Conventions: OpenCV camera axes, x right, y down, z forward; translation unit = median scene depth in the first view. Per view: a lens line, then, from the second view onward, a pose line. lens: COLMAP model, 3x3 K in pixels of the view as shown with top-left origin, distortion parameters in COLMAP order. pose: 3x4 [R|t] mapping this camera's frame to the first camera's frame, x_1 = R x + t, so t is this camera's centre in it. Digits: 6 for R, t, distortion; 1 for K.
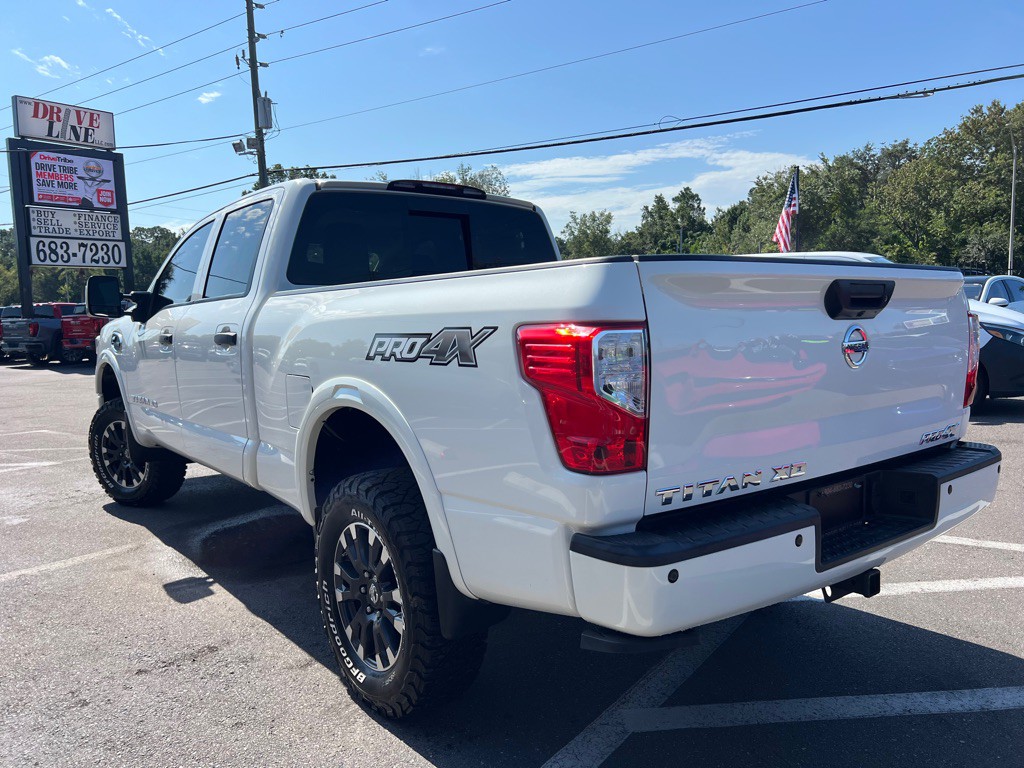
lens RADIAL K [[774.7, 0, 512.4], [0, 774.7, 389.8], [0, 0, 1]] dist [0.047984, -0.056229]
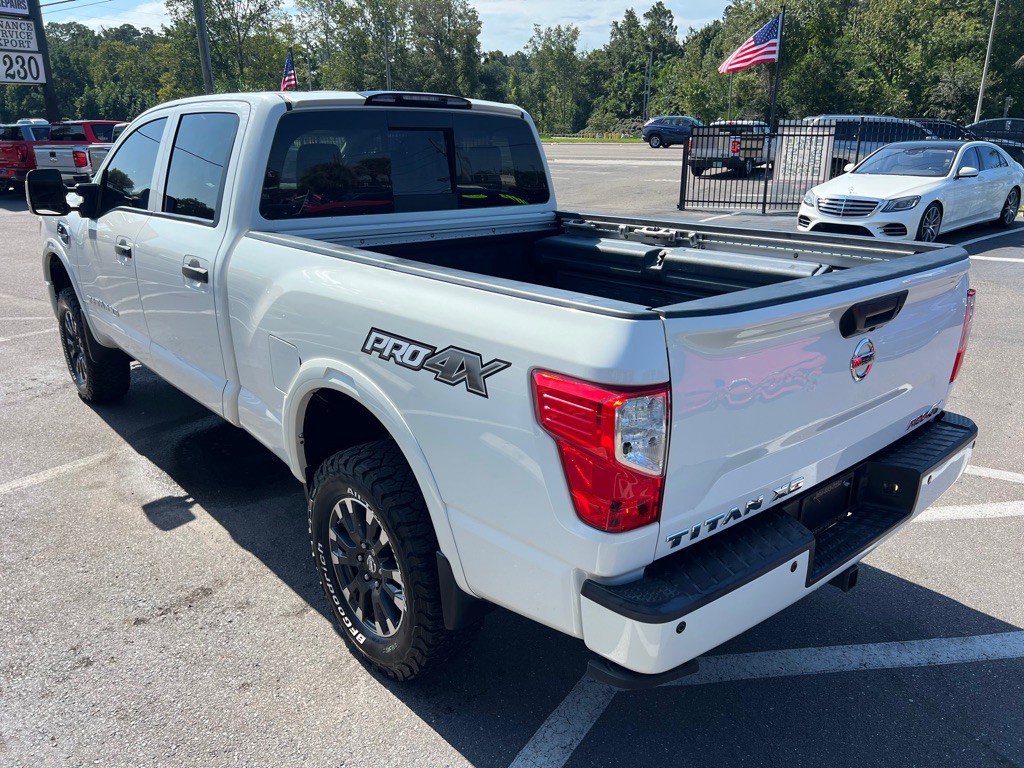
lens RADIAL K [[776.4, 0, 521.8], [0, 776.4, 385.7], [0, 0, 1]] dist [0.043680, -0.050995]
pose [[0.997537, 0.006245, 0.069858, -0.052478], [-0.021144, 0.976466, 0.214634, -0.187718], [-0.066874, -0.215582, 0.974193, 0.036329]]
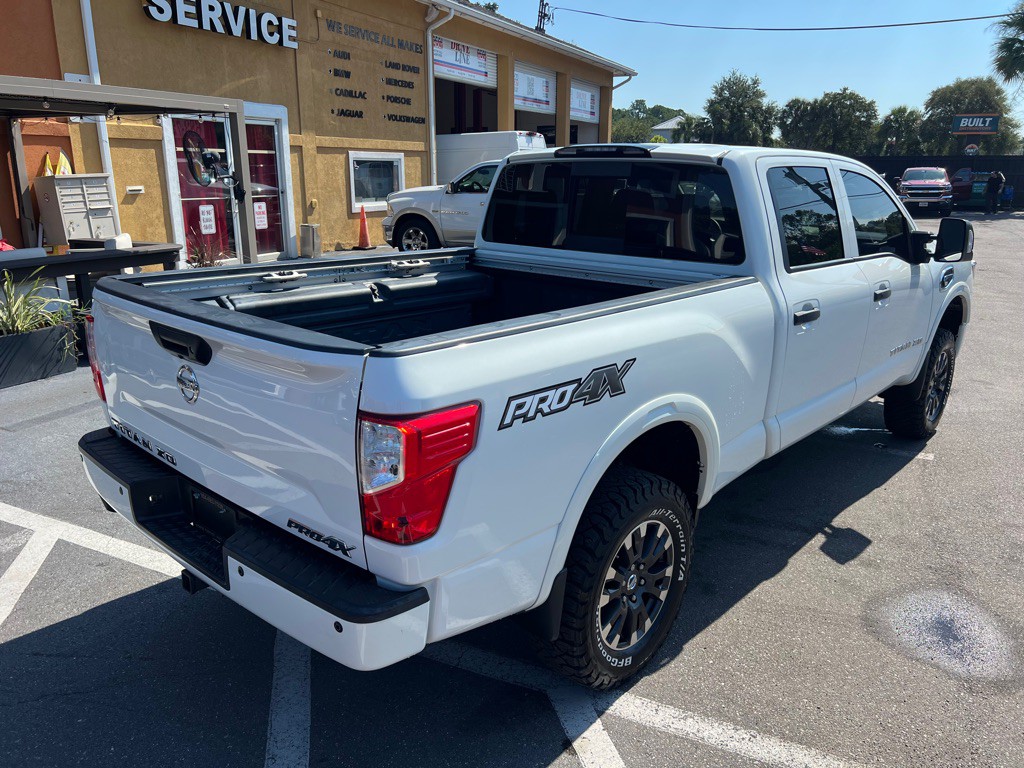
lens RADIAL K [[779.1, 0, 512.0], [0, 779.1, 384.0], [0, 0, 1]] dist [0.052594, -0.063063]
pose [[-0.123799, -0.233870, 0.964354, -0.918192], [0.074673, 0.966879, 0.244068, -0.270587], [-0.989494, 0.102227, -0.102235, 0.965948]]
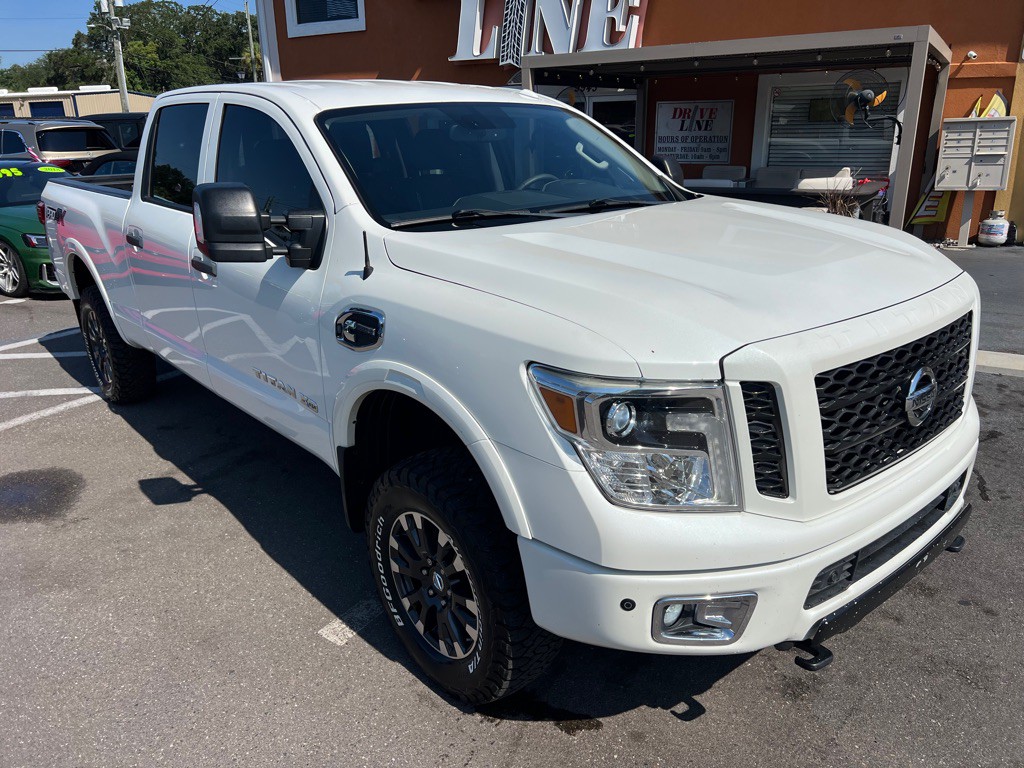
lens RADIAL K [[779.1, 0, 512.0], [0, 779.1, 384.0], [0, 0, 1]] dist [0.052594, -0.063063]
pose [[0.999834, 0.017644, -0.004487, 1.058169], [-0.016065, 0.971004, 0.238523, -0.123673], [0.008565, -0.238412, 0.971126, -1.199736]]
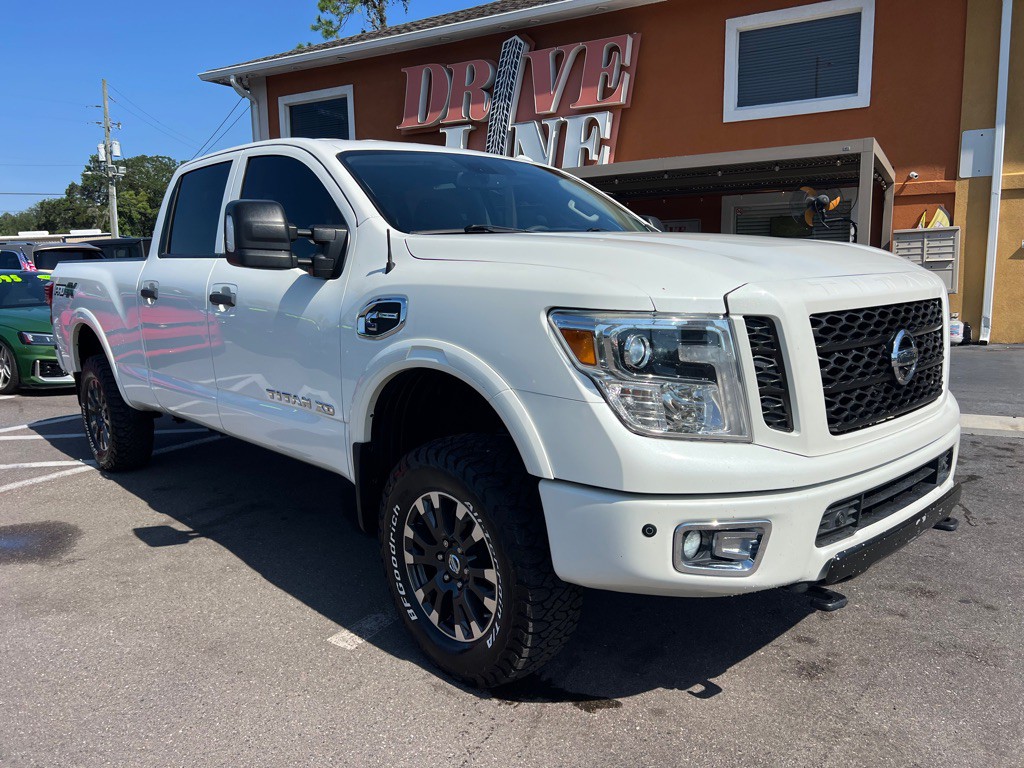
lens RADIAL K [[777.1, 0, 516.2], [0, 777.1, 381.3], [0, 0, 1]] dist [0.051281, -0.061074]
pose [[0.999536, 0.009380, 0.028974, 1.015476], [-0.011176, 0.997984, 0.062470, 0.049963], [-0.028329, -0.062765, 0.997626, -1.278570]]
